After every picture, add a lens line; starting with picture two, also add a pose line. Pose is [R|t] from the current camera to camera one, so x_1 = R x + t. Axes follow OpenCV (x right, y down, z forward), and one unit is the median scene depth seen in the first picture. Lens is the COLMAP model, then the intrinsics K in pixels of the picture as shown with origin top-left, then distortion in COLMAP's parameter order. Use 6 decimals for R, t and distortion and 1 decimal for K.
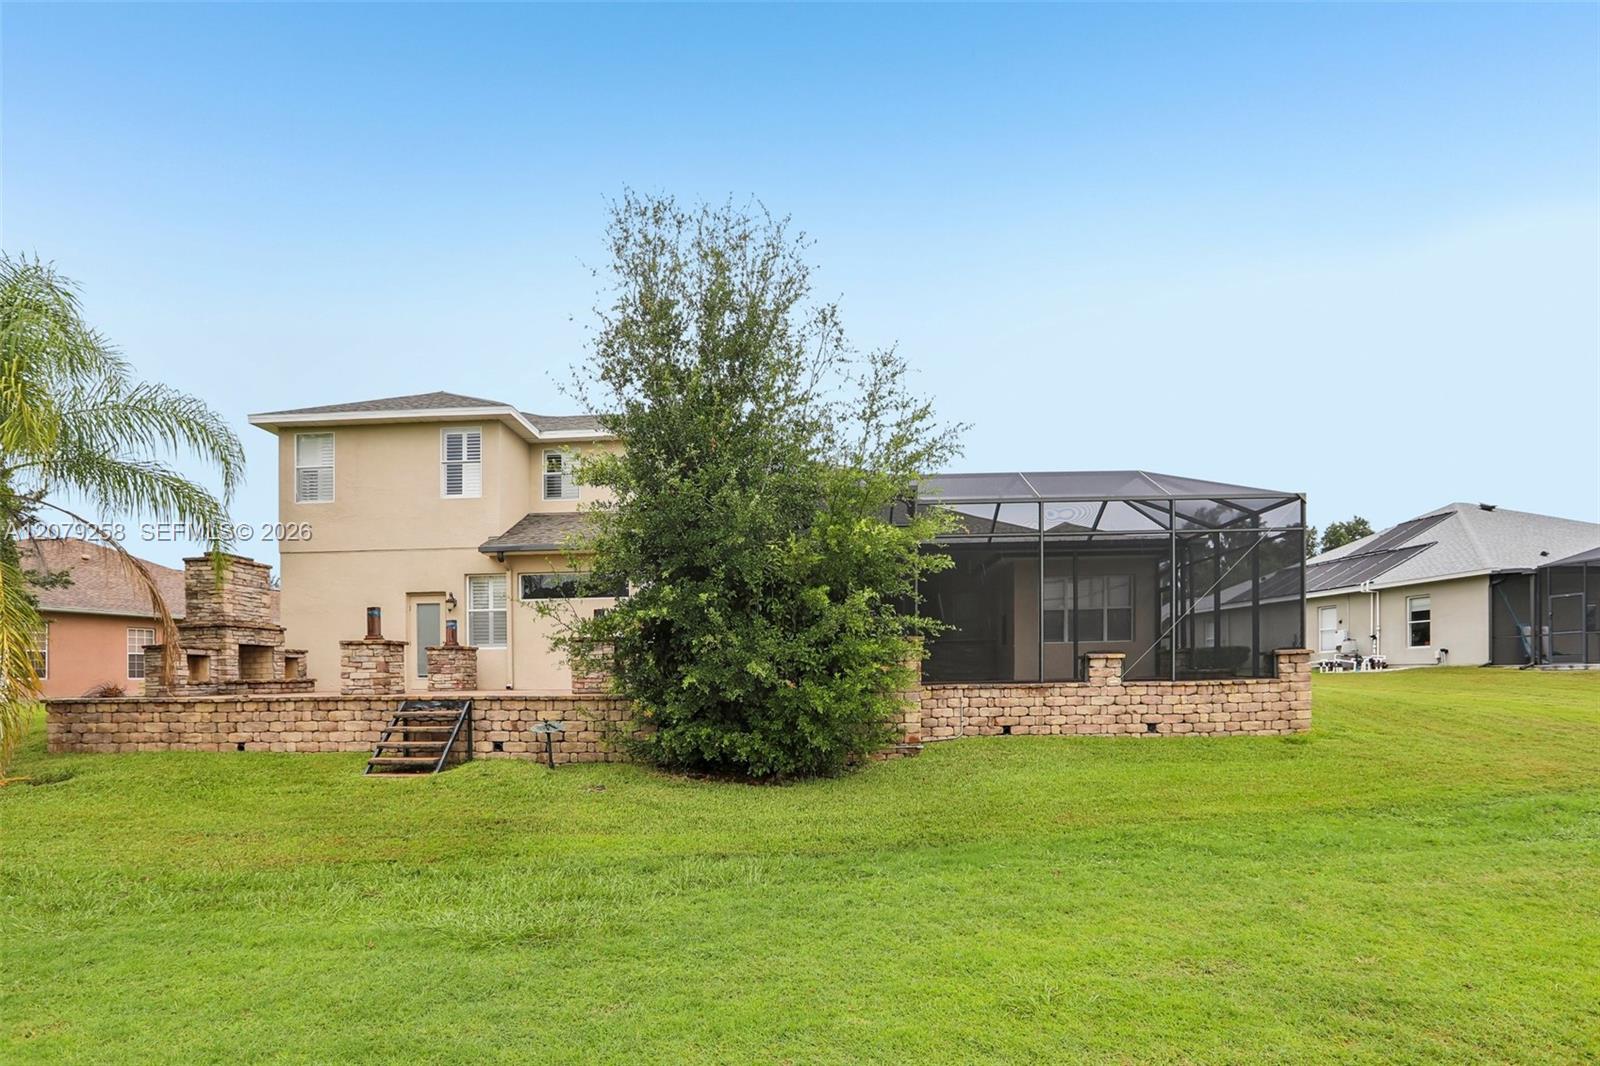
lens RADIAL K [[733.8, 0, 767.1], [0, 733.8, 668.7], [0, 0, 1]] dist [-0.044375, 0.013784]
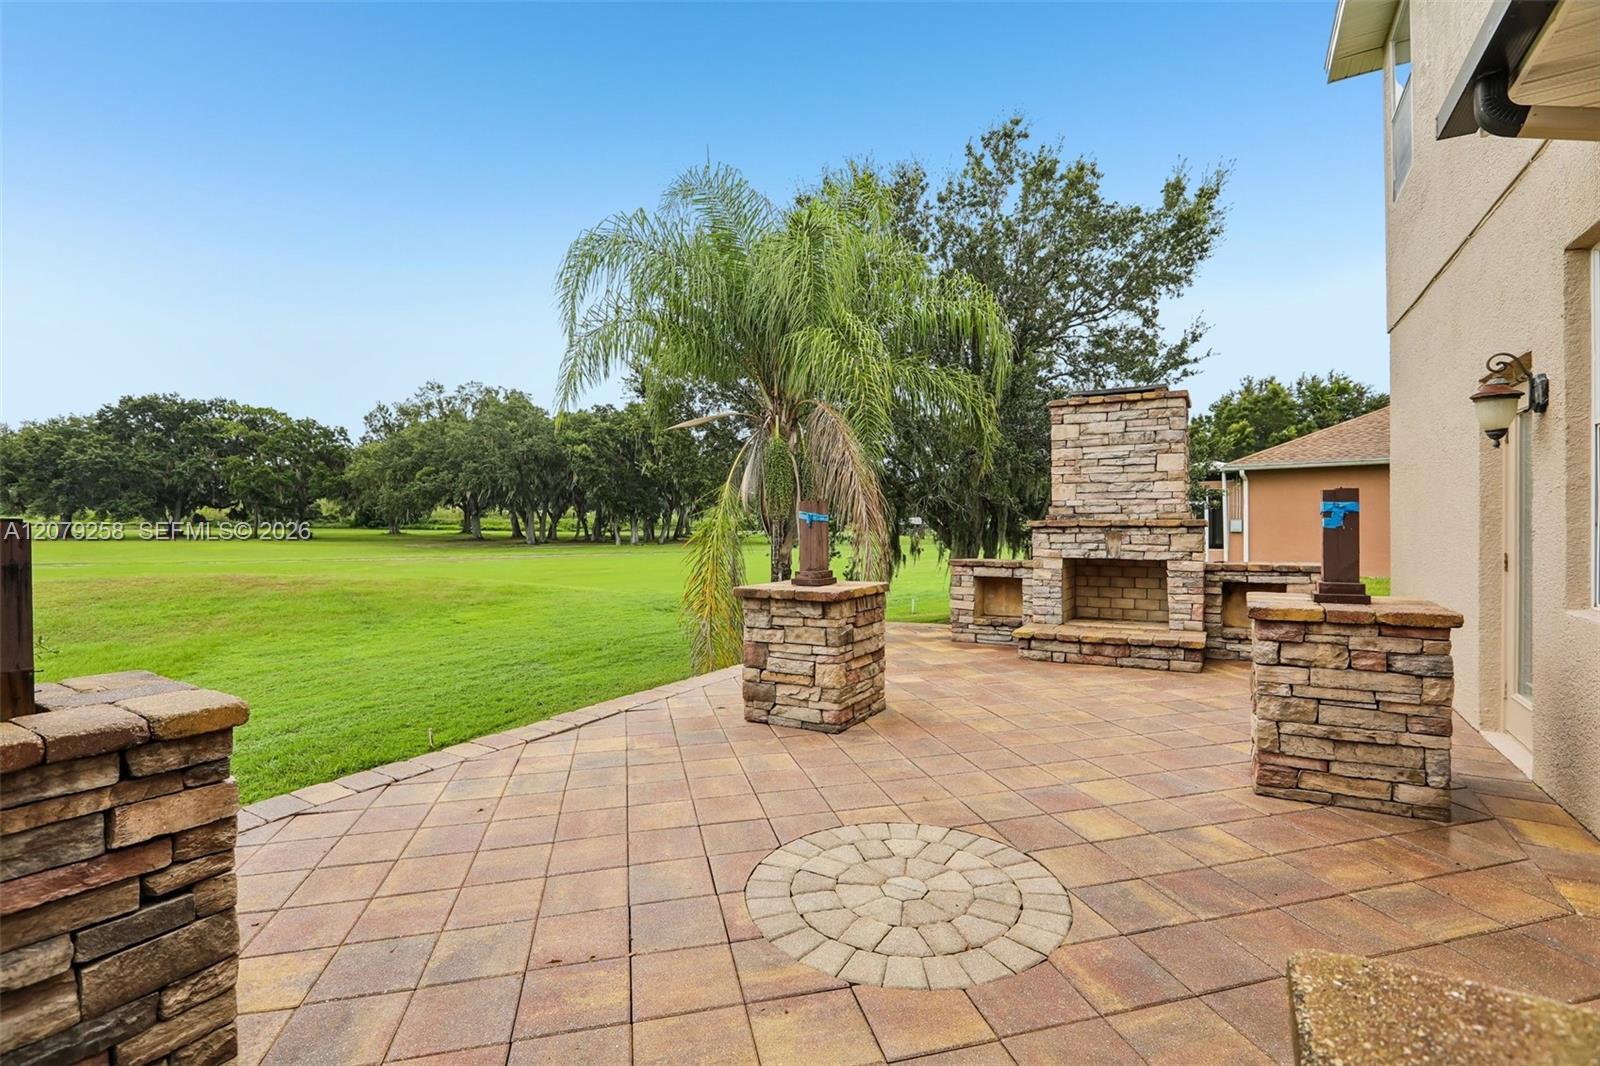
lens RADIAL K [[733.8, 0, 799.6], [0, 733.8, 522.9], [0, 0, 1]] dist [-0.044375, 0.013784]
pose [[-0.472305, 0.019095, -0.881228, -0.138747], [0.020814, 0.999728, 0.010507, -0.060931], [0.881189, -0.013379, -0.472574, 0.936552]]
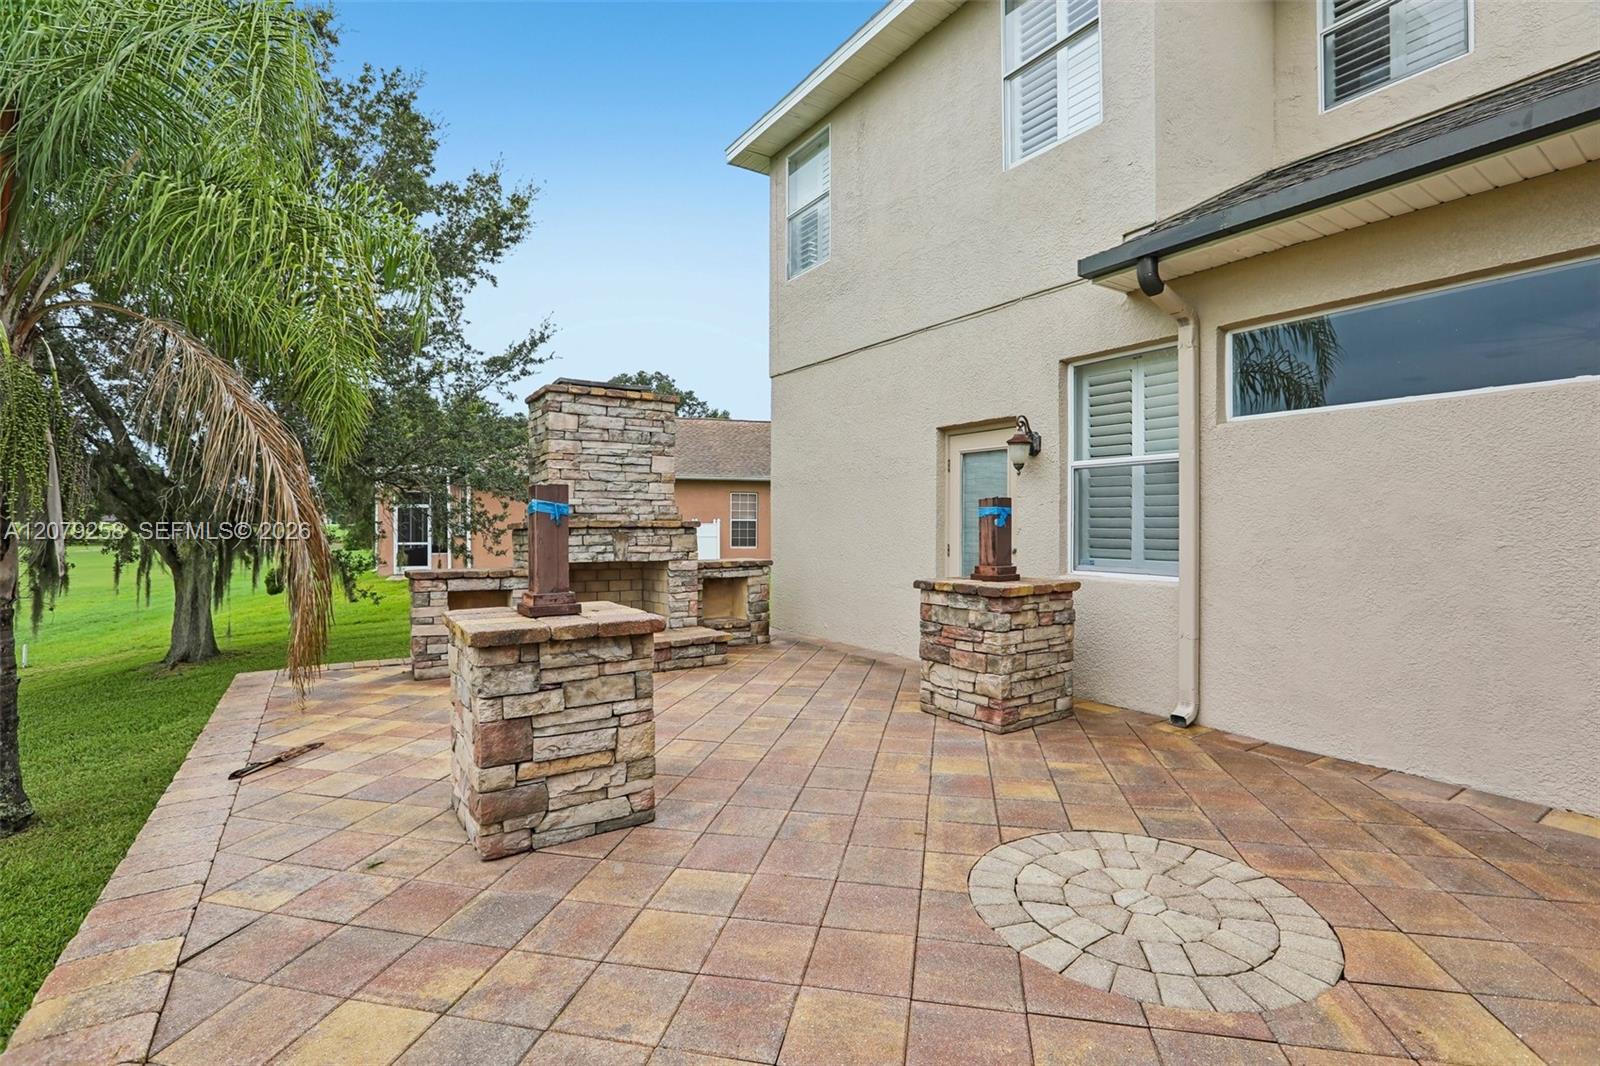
lens RADIAL K [[733.8, 0, 810.4], [0, 733.8, 528.3], [0, 0, 1]] dist [-0.044375, 0.013784]
pose [[0.596959, 0.019170, -0.802043, -0.215124], [-0.002464, 0.999754, 0.022062, -0.059255], [0.802268, -0.011194, 0.596859, 0.723823]]
